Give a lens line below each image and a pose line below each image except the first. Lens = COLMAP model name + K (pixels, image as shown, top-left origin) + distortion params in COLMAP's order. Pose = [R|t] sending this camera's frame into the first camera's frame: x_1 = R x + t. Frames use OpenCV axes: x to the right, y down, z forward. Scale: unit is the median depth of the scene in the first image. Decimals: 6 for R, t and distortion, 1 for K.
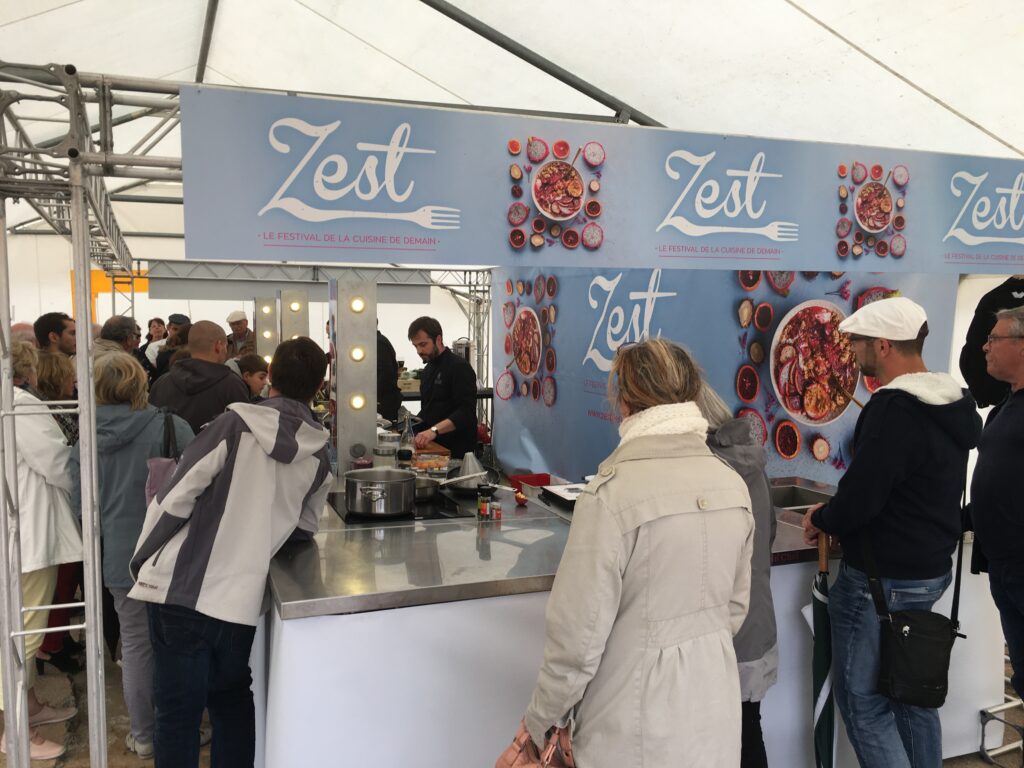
lens RADIAL K [[862.0, 0, 514.5], [0, 862.0, 385.8], [0, 0, 1]] dist [0.035962, 0.002533]
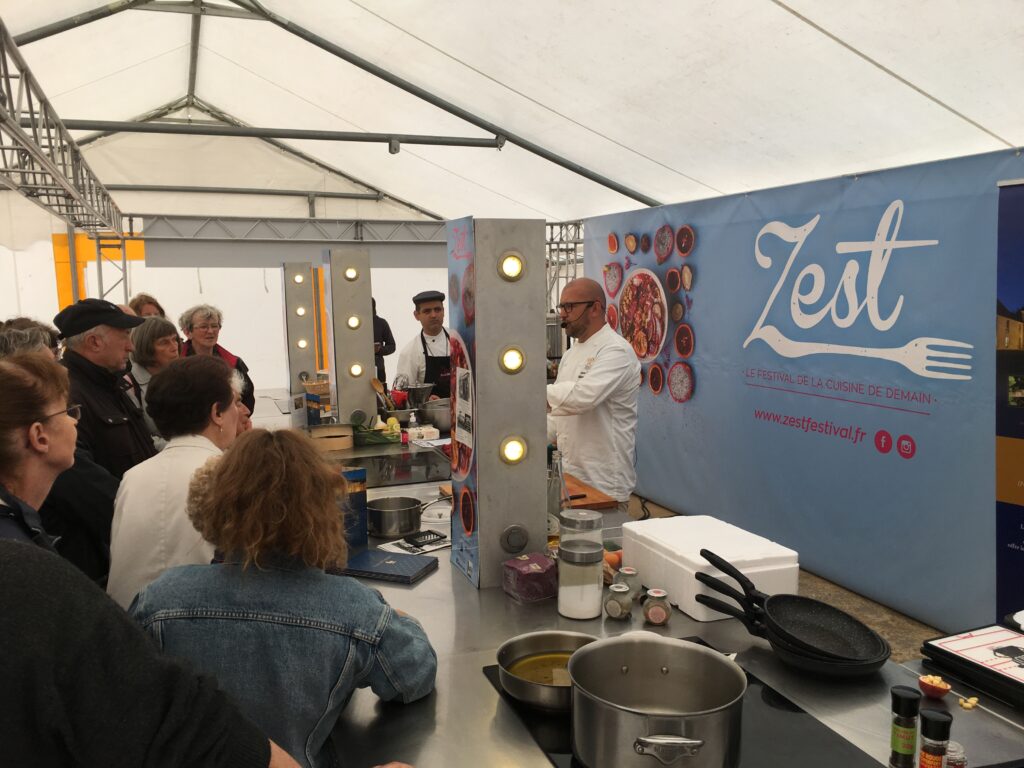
lens RADIAL K [[862.0, 0, 509.0], [0, 862.0, 385.2], [0, 0, 1]] dist [0.035962, 0.002533]
pose [[0.999710, -0.016528, -0.017510, -0.091605], [0.017209, 0.999070, 0.039527, -0.021796], [0.016840, -0.039817, 0.999065, 0.242895]]
